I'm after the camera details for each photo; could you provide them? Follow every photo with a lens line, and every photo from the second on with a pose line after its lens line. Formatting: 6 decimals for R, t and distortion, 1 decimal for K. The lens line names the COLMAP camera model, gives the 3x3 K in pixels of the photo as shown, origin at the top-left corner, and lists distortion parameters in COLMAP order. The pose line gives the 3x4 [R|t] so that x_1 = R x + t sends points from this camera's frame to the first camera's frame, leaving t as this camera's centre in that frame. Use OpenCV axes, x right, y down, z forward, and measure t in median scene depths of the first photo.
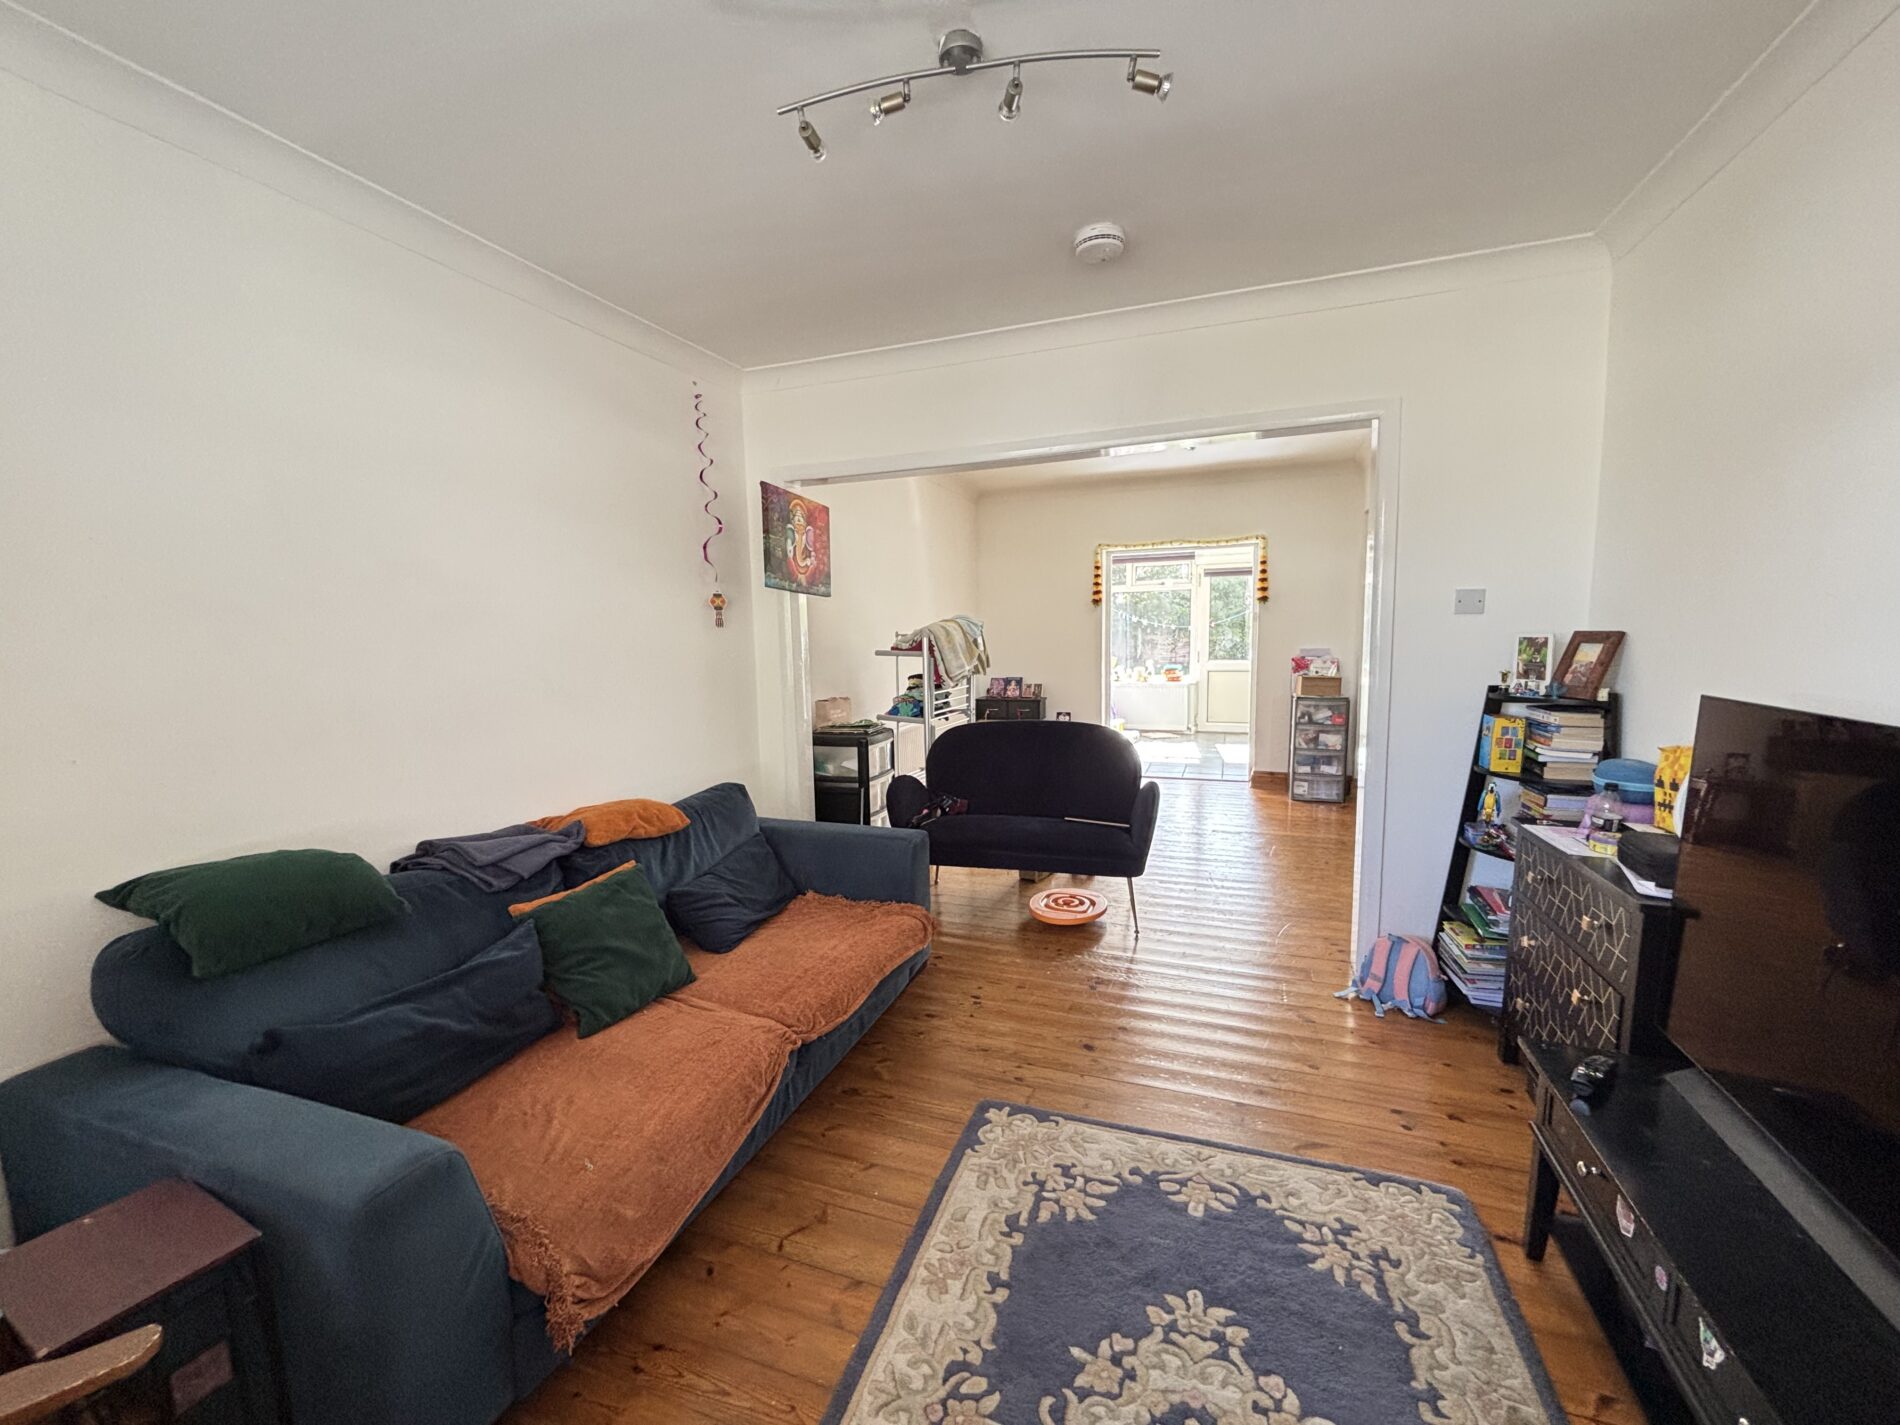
lens RADIAL K [[766.0, 0, 950.0], [0, 766.0, 712.5], [0, 0, 1]] dist [-0.000632, -0.000638]
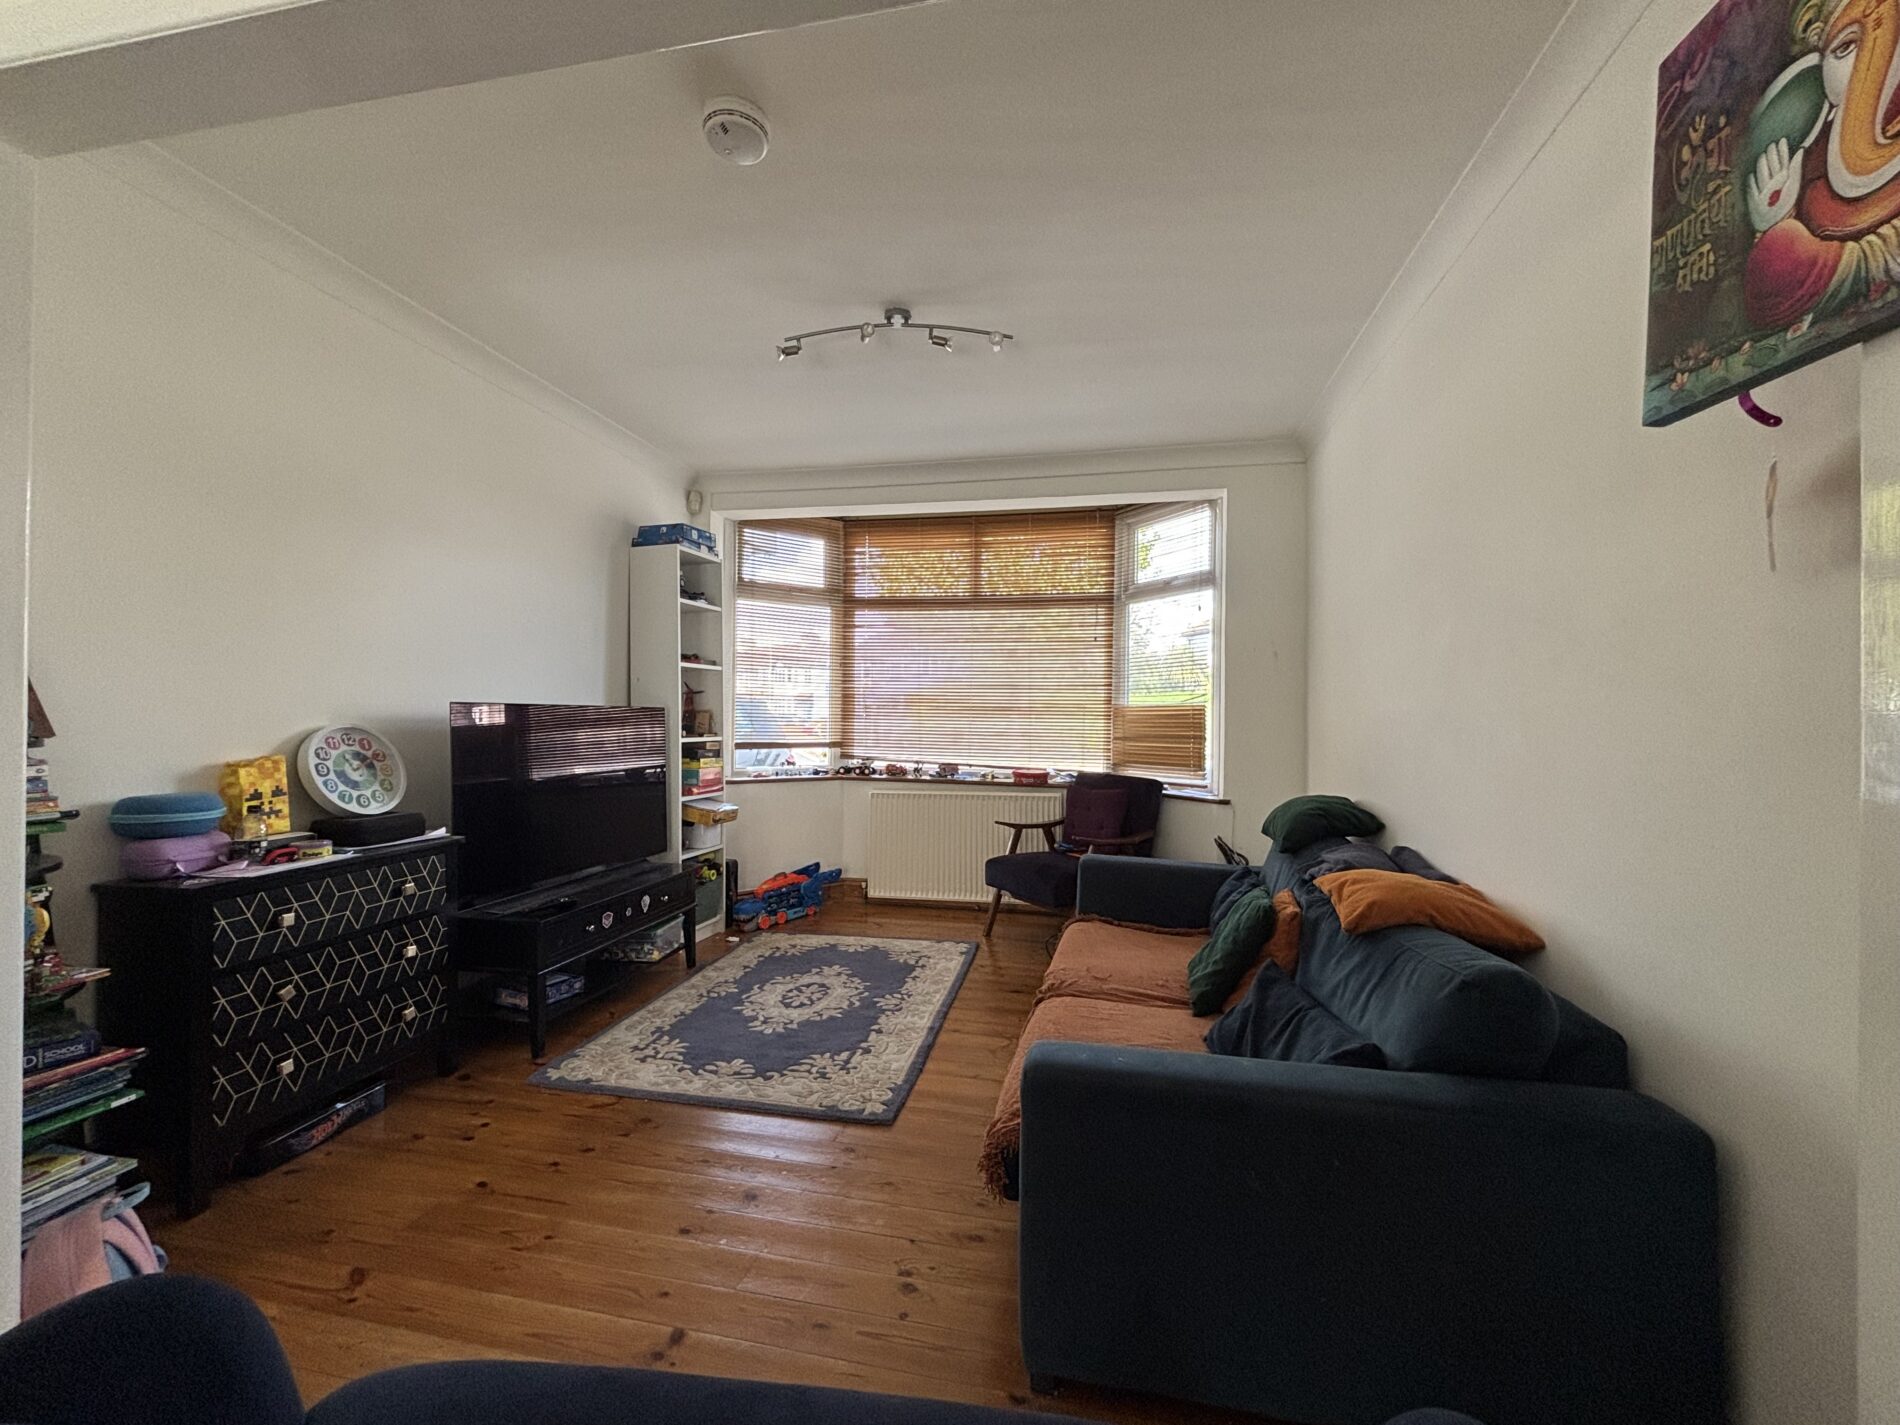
lens RADIAL K [[766.0, 0, 950.0], [0, 766.0, 712.5], [0, 0, 1]] dist [-0.000632, -0.000638]
pose [[-0.989274, 0.013299, -0.145467, 0.067805], [-0.003634, 0.993298, 0.115523, -0.090365], [0.146029, 0.114812, -0.982595, 1.266964]]
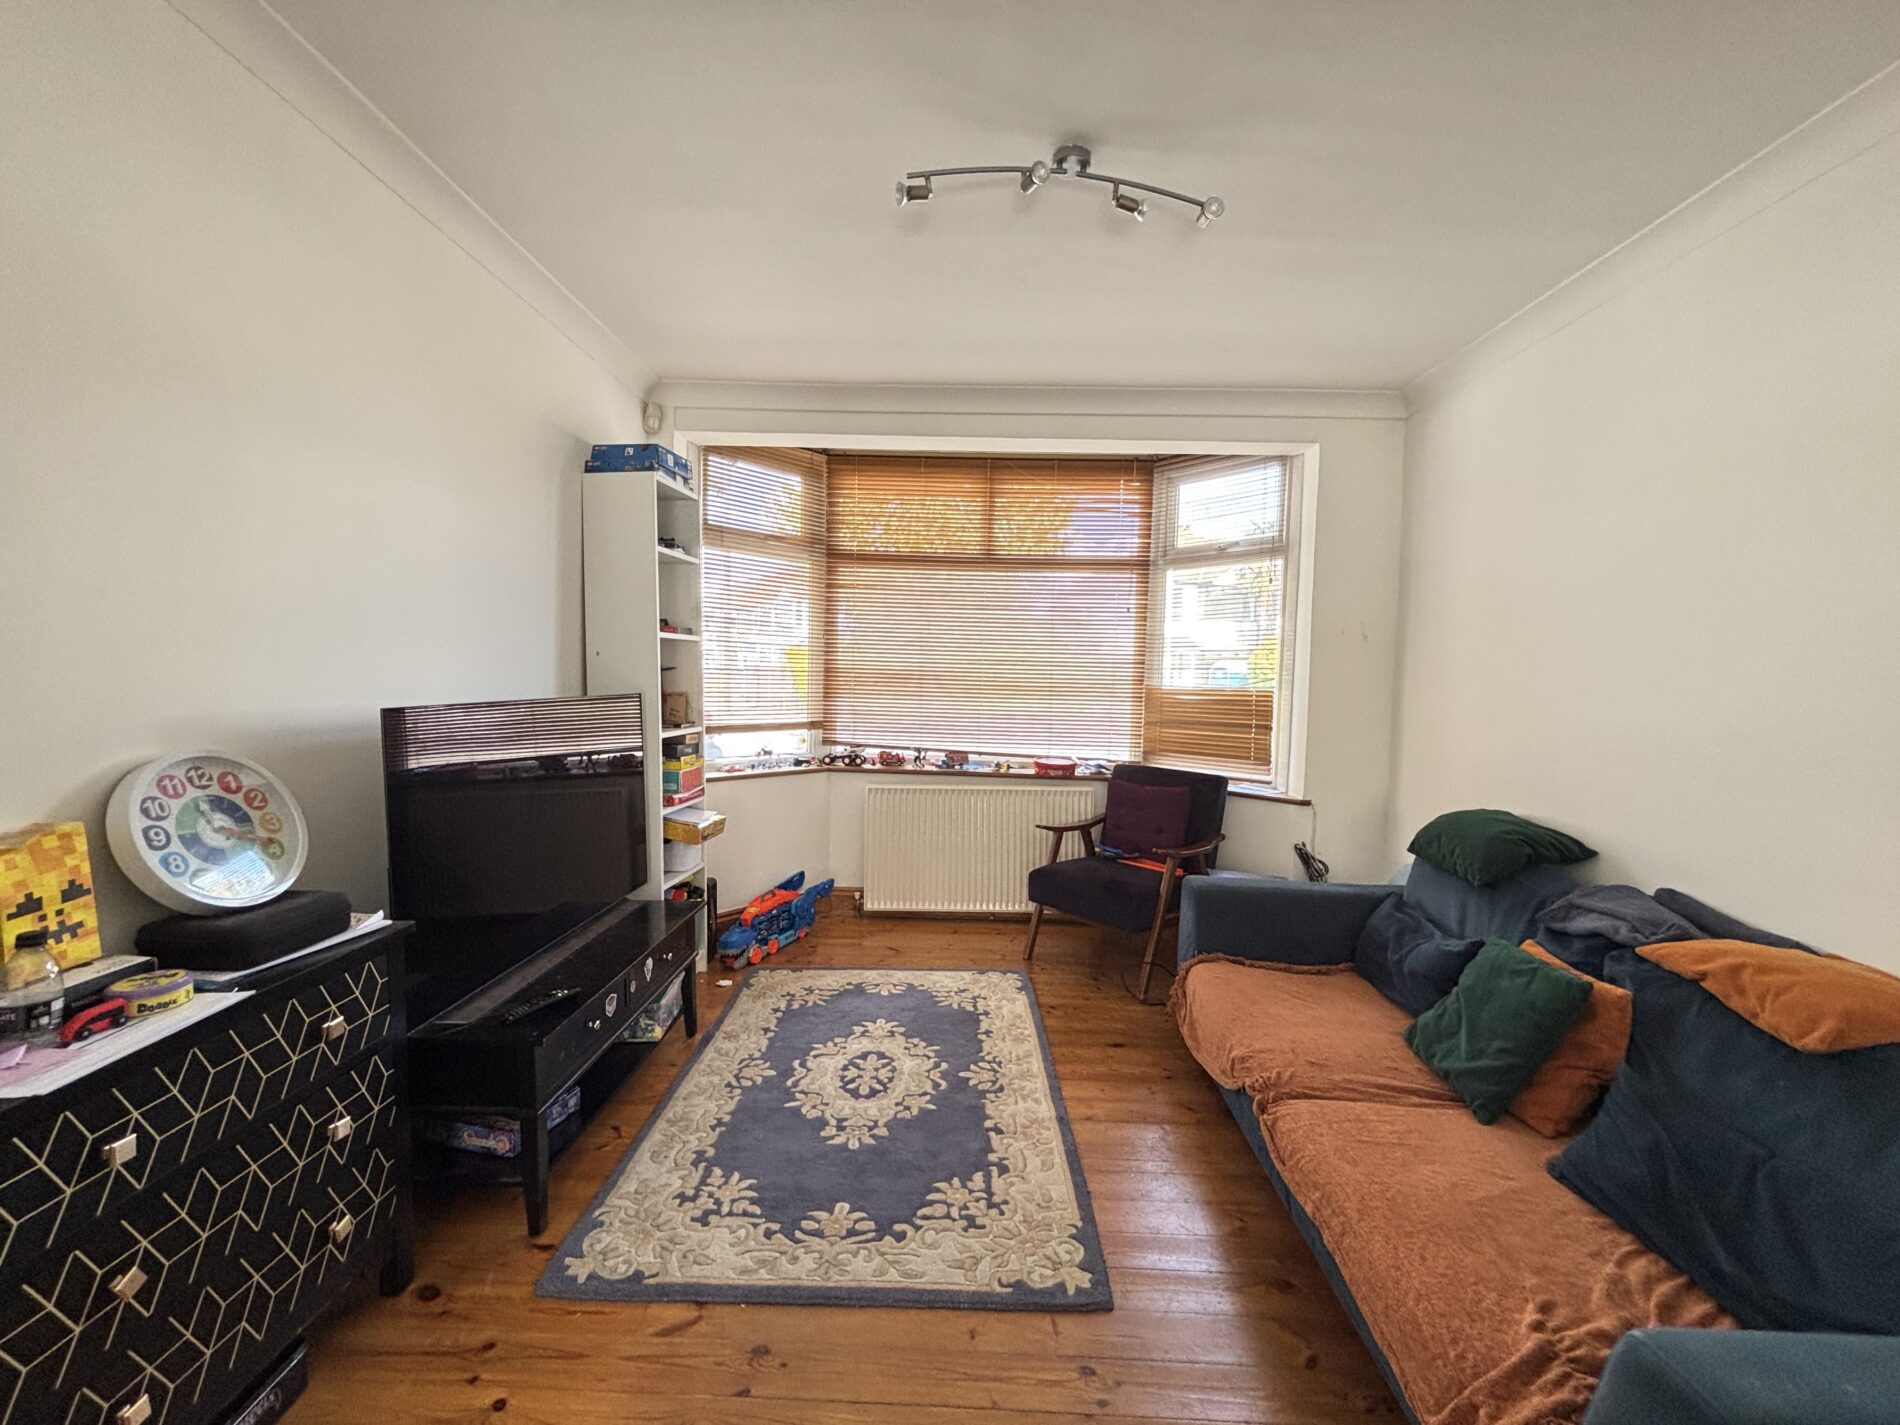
lens RADIAL K [[771.4, 0, 950.0], [0, 771.4, 712.5], [0, 0, 1]] dist [-0.002076, 0.004487]
pose [[-0.947092, 0.020849, -0.320285, 0.266153], [-0.037172, 0.984048, 0.173976, -0.105221], [0.318803, 0.176677, -0.931209, 1.004096]]
